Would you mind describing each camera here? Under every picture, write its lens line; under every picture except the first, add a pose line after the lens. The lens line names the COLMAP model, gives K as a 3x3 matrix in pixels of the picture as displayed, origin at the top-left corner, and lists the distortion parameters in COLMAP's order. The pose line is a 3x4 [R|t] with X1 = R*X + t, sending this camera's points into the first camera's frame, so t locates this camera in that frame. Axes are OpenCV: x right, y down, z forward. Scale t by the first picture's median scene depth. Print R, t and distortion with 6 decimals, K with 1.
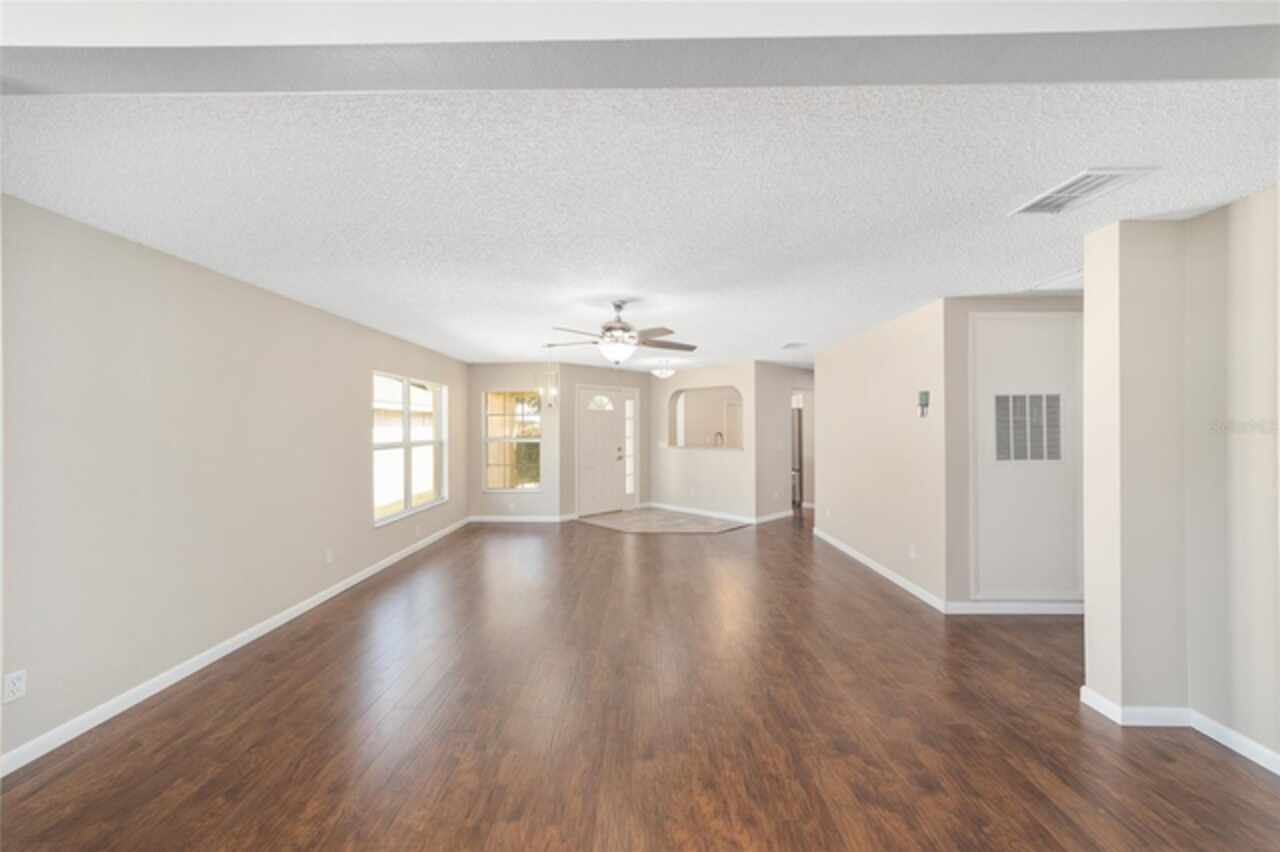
lens RADIAL K [[490.4, 0, 636.8], [0, 490.4, 428.8], [0, 0, 1]] dist [-0.021045, 0.009044]
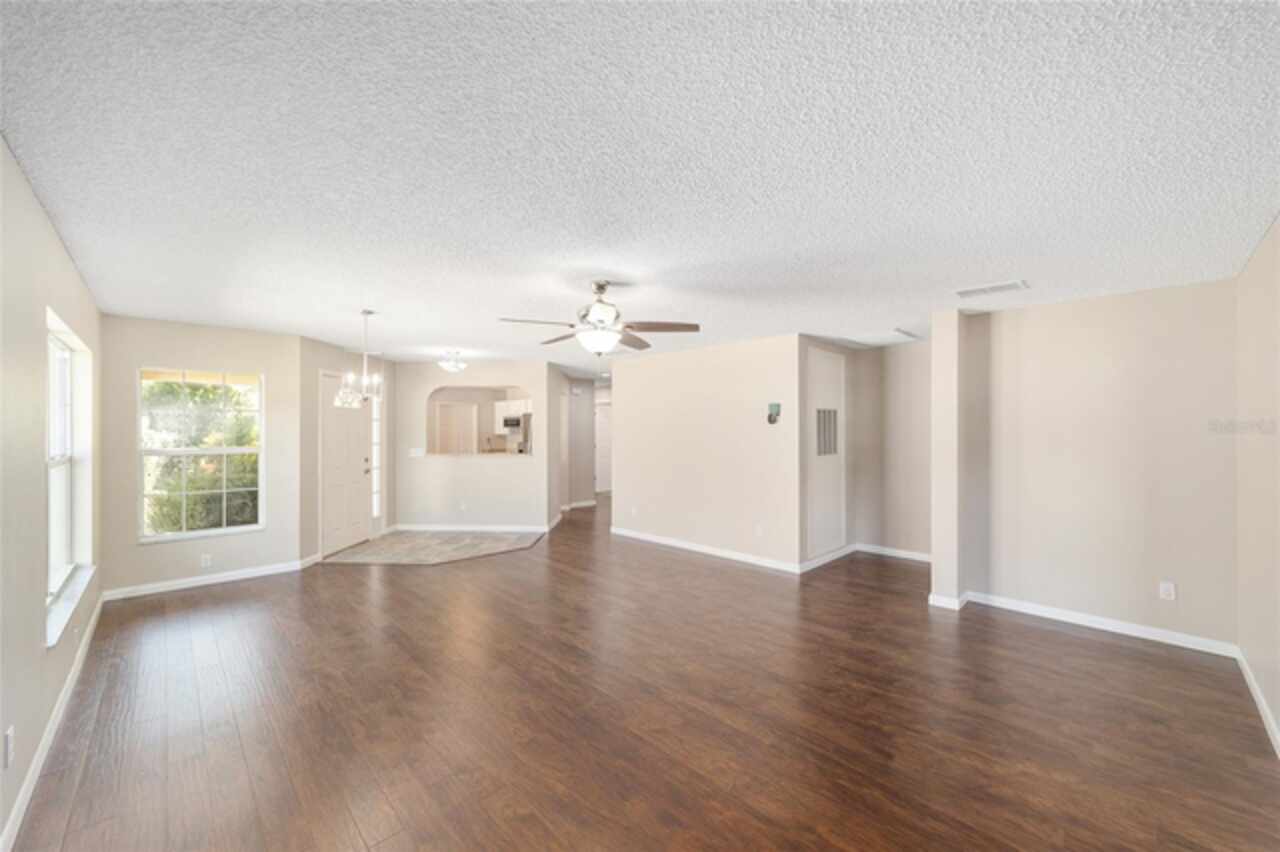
lens RADIAL K [[490.4, 0, 636.8], [0, 490.4, 428.8], [0, 0, 1]] dist [-0.021045, 0.009044]
pose [[0.708941, 0.006037, 0.705242, -0.313188], [0.000642, 0.999957, -0.009205, 0.000734], [-0.705268, 0.006979, 0.708906, 0.190507]]
